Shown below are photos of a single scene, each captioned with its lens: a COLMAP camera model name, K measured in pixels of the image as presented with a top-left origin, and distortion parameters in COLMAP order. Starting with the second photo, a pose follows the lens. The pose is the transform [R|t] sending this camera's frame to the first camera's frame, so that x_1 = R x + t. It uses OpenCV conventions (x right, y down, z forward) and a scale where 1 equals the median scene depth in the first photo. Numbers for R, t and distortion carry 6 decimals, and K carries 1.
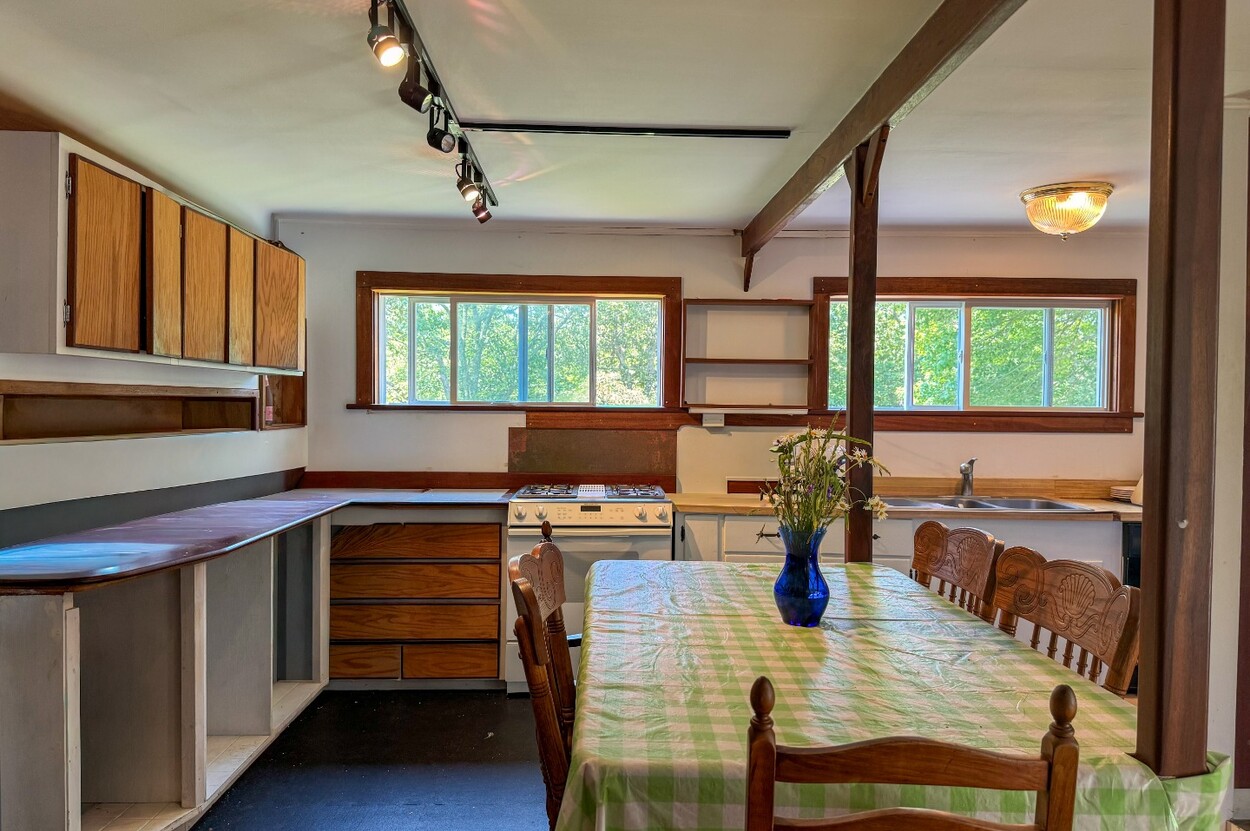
lens RADIAL K [[887.2, 0, 623.0], [0, 887.2, 413.5], [0, 0, 1]] dist [0.071384, -0.004784]
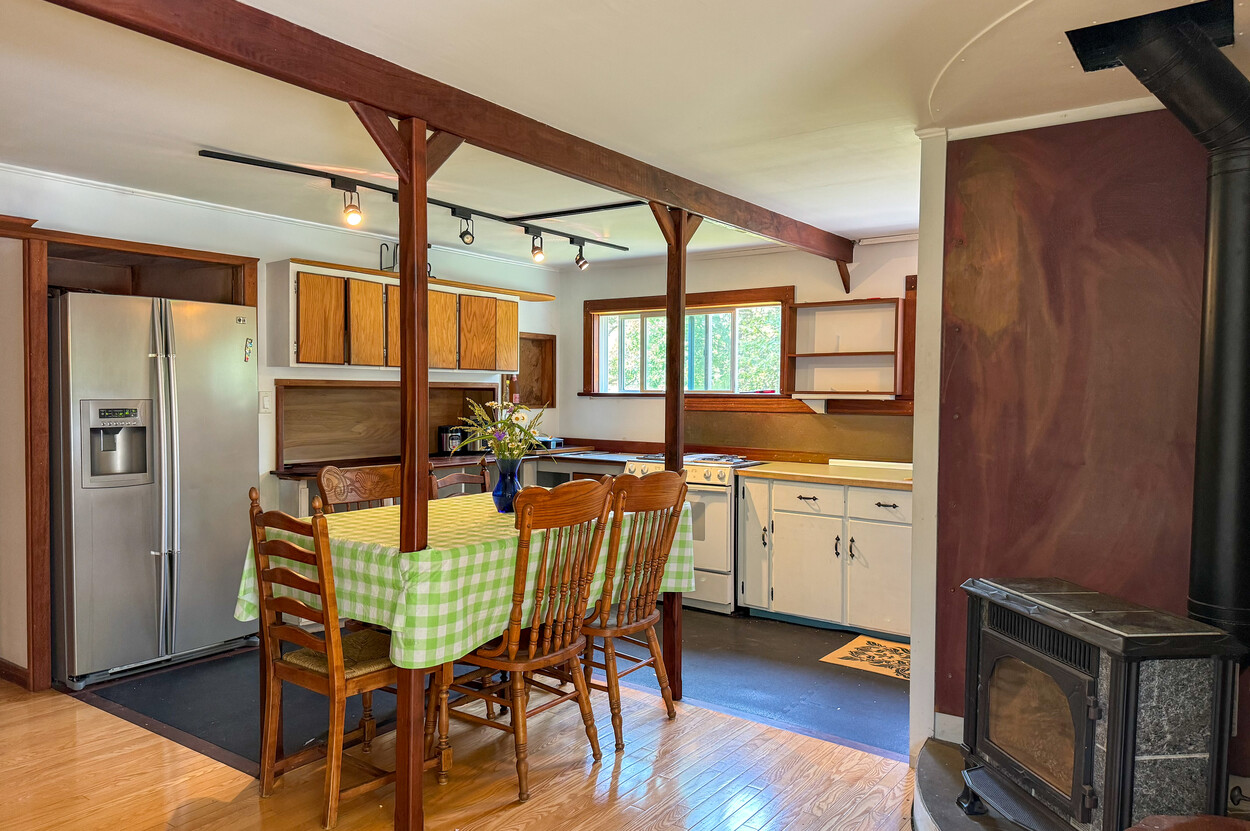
lens RADIAL K [[887.2, 0, 632.4], [0, 887.2, 420.8], [0, 0, 1]] dist [0.071384, -0.004784]
pose [[0.797895, 0.013861, -0.602637, 0.622201], [-0.005234, 0.999857, 0.016068, 0.011454], [0.602774, -0.009666, 0.797854, -0.097657]]
